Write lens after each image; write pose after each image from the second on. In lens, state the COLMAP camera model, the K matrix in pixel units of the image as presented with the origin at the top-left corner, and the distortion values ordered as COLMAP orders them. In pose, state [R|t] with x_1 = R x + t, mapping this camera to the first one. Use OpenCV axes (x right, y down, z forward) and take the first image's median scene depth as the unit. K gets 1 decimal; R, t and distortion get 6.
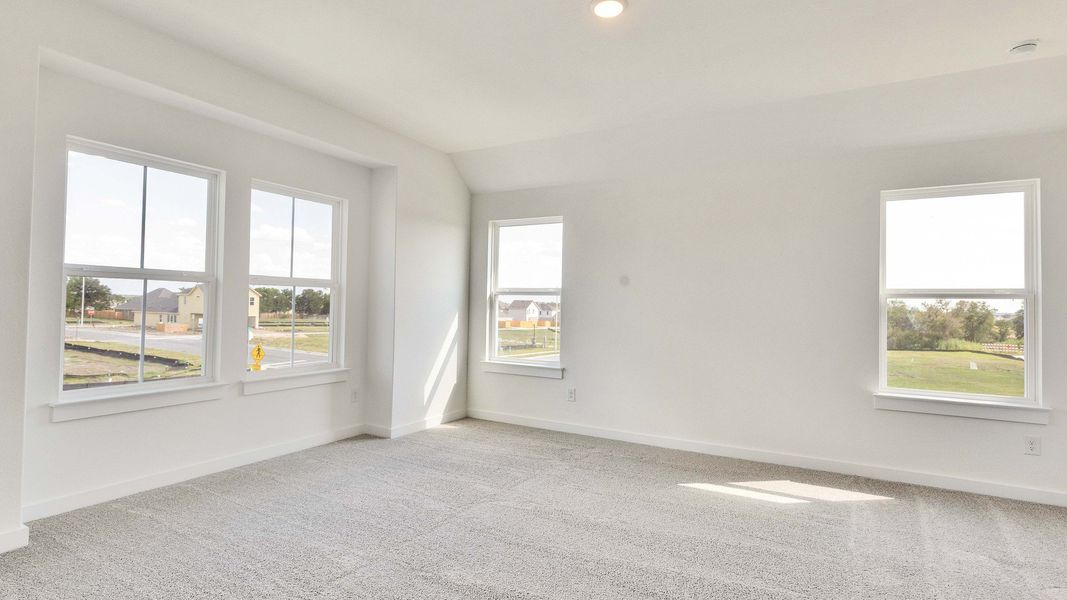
lens RADIAL K [[523.7, 0, 535.1], [0, 523.7, 302.7], [0, 0, 1]] dist [-0.003066, 0.000110]
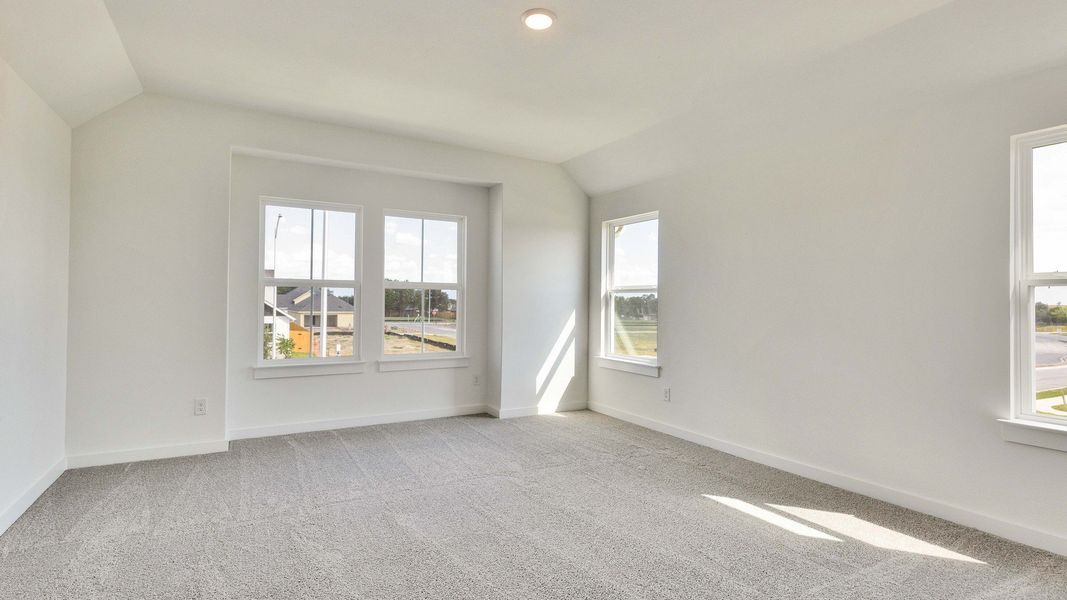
lens RADIAL K [[523.7, 0, 537.7], [0, 523.7, 301.1], [0, 0, 1]] dist [-0.003066, 0.000110]
pose [[0.860676, -0.011733, -0.509017, 0.391342], [0.009151, 0.999929, -0.007575, 0.009016], [0.509070, 0.001861, 0.860723, 0.047289]]
